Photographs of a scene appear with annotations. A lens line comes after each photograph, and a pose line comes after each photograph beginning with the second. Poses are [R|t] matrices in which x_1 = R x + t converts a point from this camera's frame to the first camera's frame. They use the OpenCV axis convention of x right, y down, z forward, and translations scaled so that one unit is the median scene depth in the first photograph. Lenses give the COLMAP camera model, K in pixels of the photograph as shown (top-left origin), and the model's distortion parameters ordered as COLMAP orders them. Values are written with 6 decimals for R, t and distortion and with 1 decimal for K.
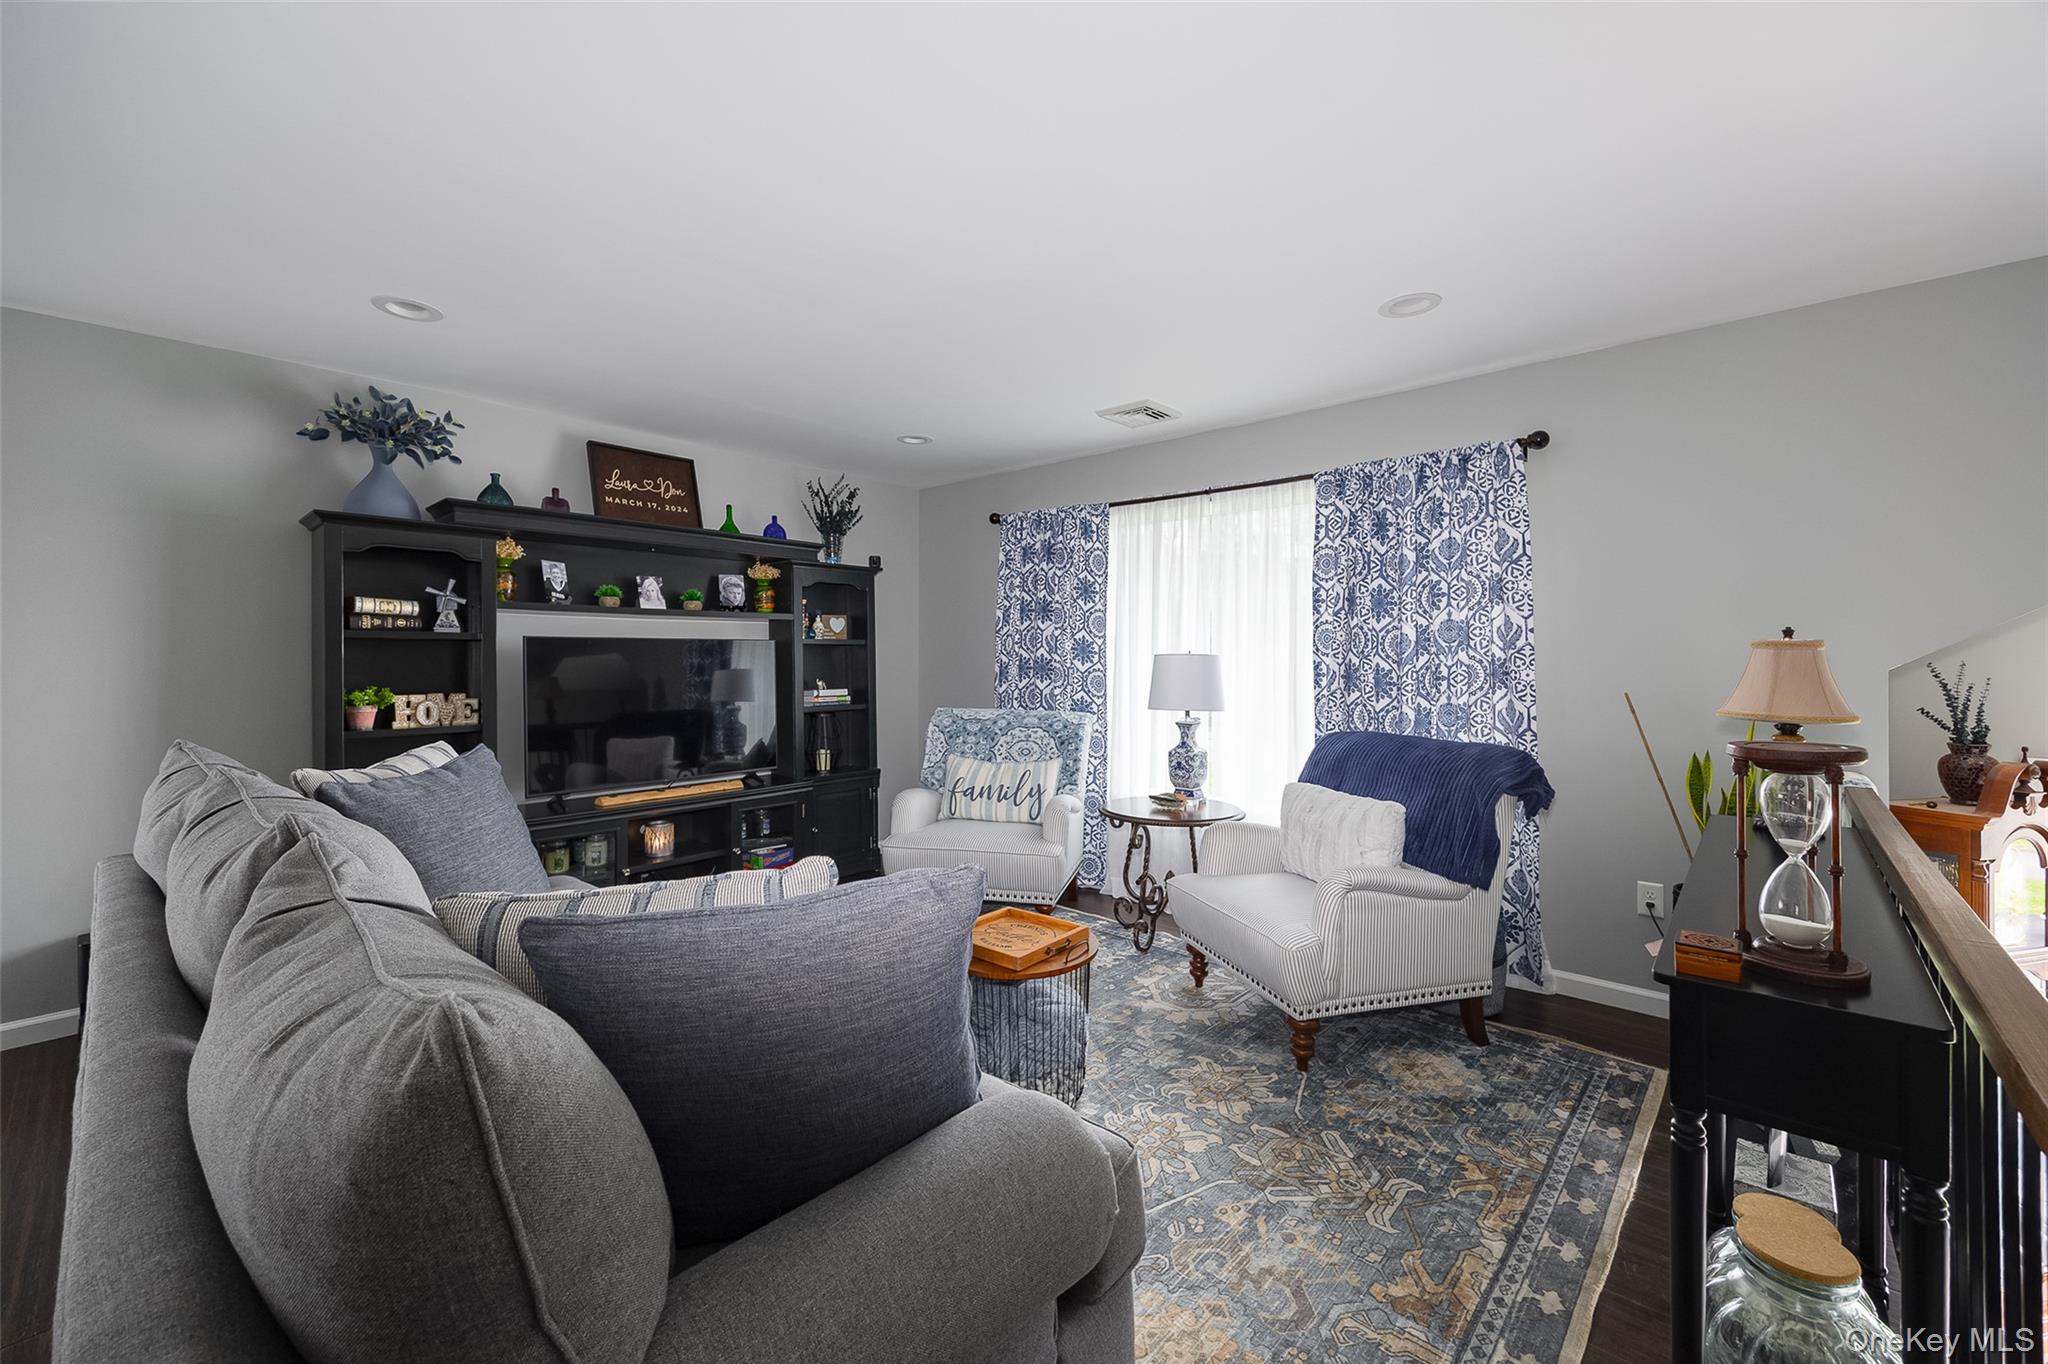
lens RADIAL K [[821.3, 0, 1024.0], [0, 821.3, 682.0], [0, 0, 1]] dist [-0.001179, -0.000153]
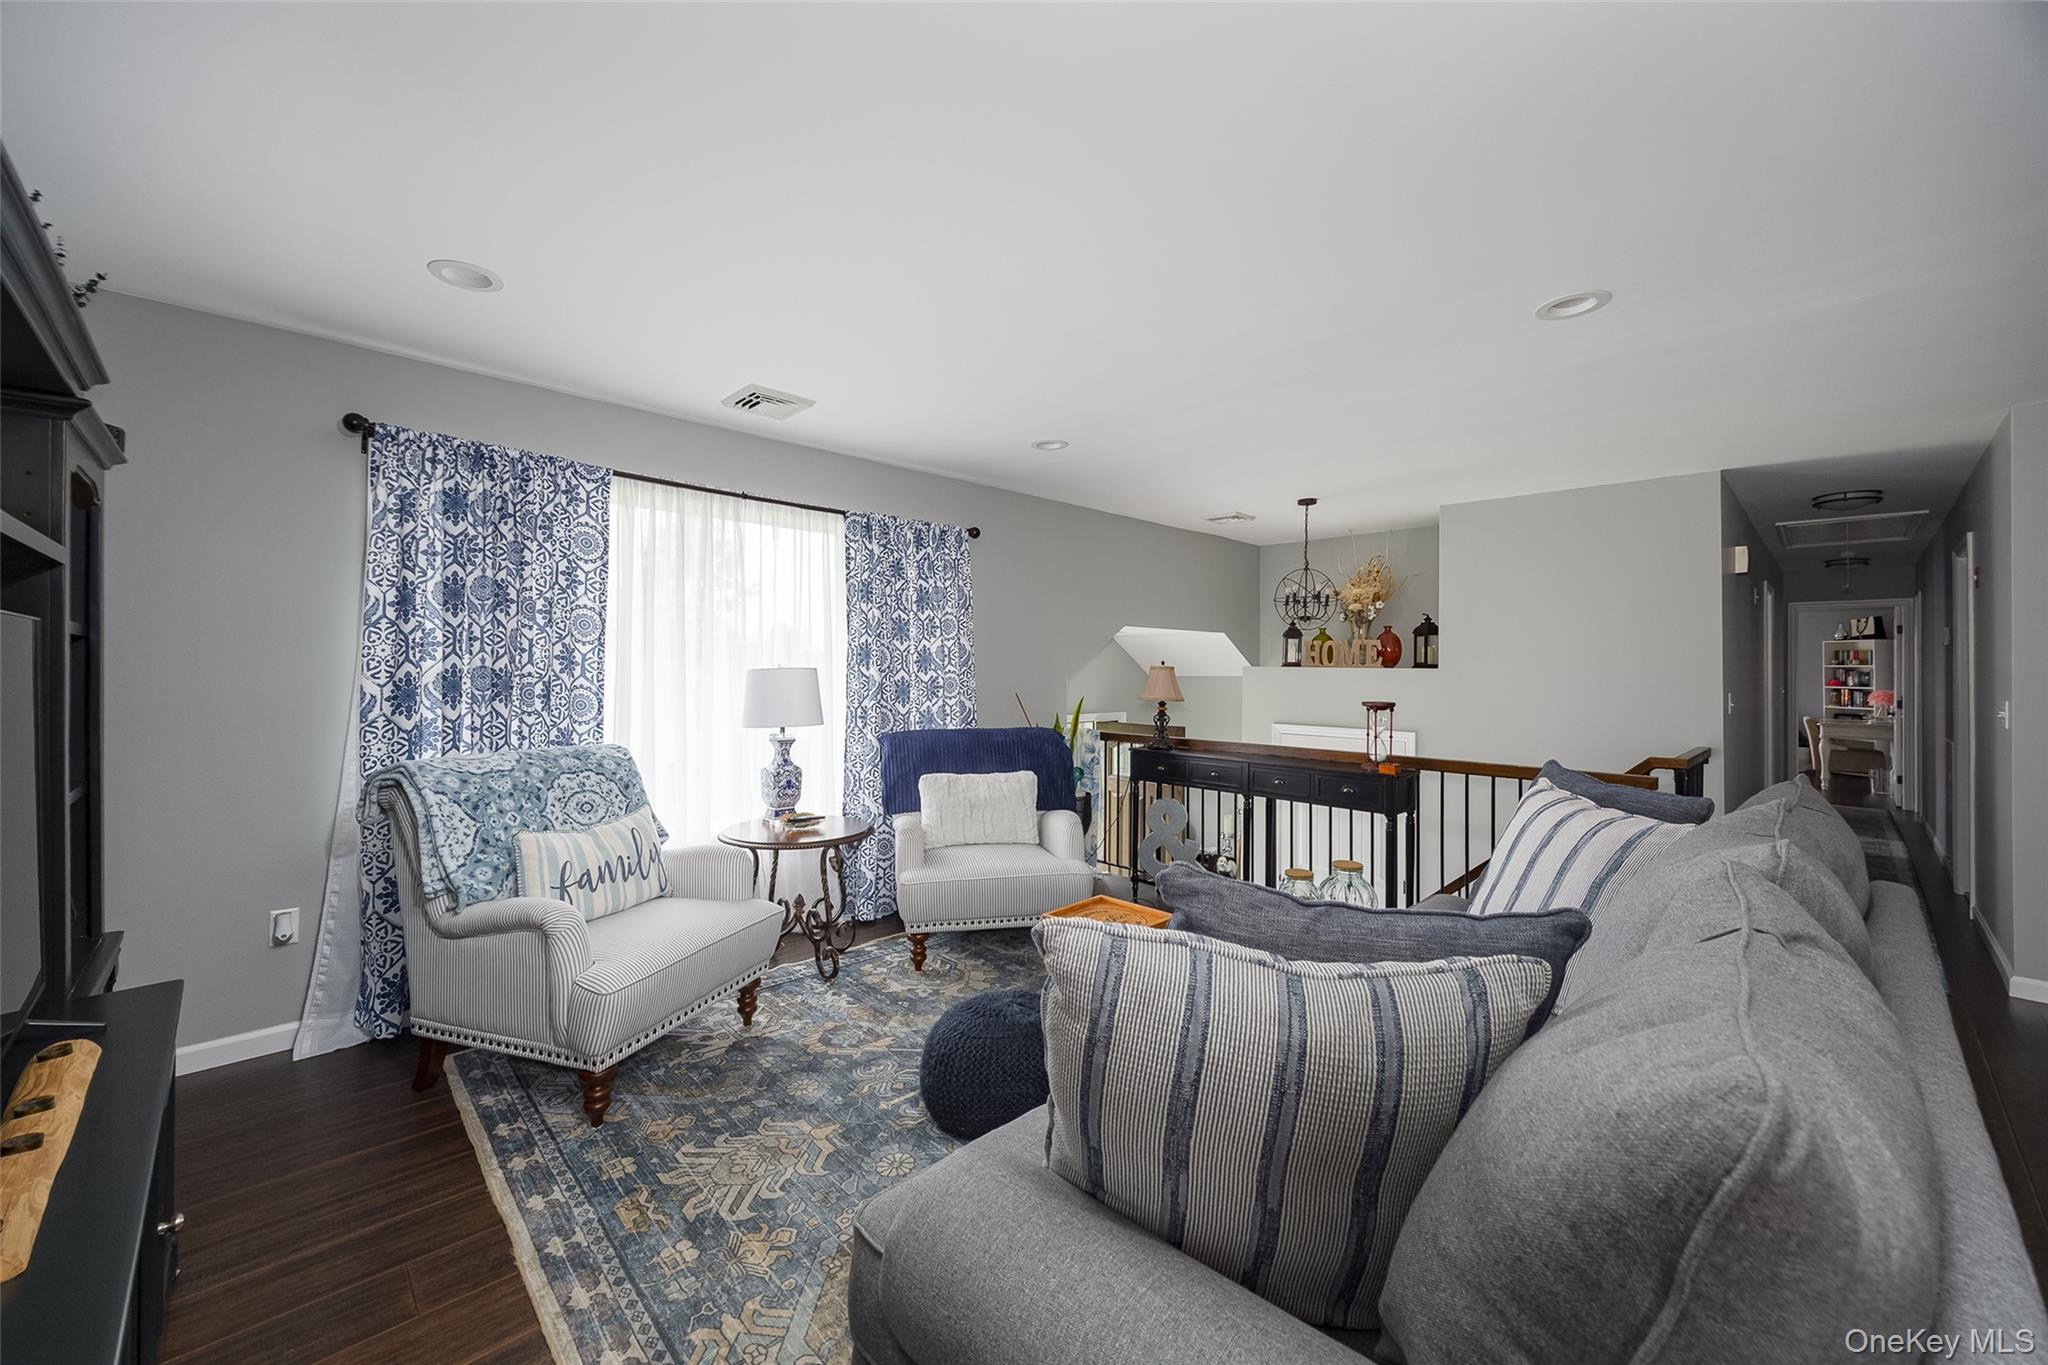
lens RADIAL K [[808.5, 0, 1022.3], [0, 808.5, 672.4], [0, 0, 1]] dist [-0.000430, -0.000047]
pose [[0.063081, 0.001167, 0.998008, -0.593875], [0.025616, 0.999668, -0.002788, -0.015187], [-0.997680, 0.025741, 0.063030, 0.541898]]
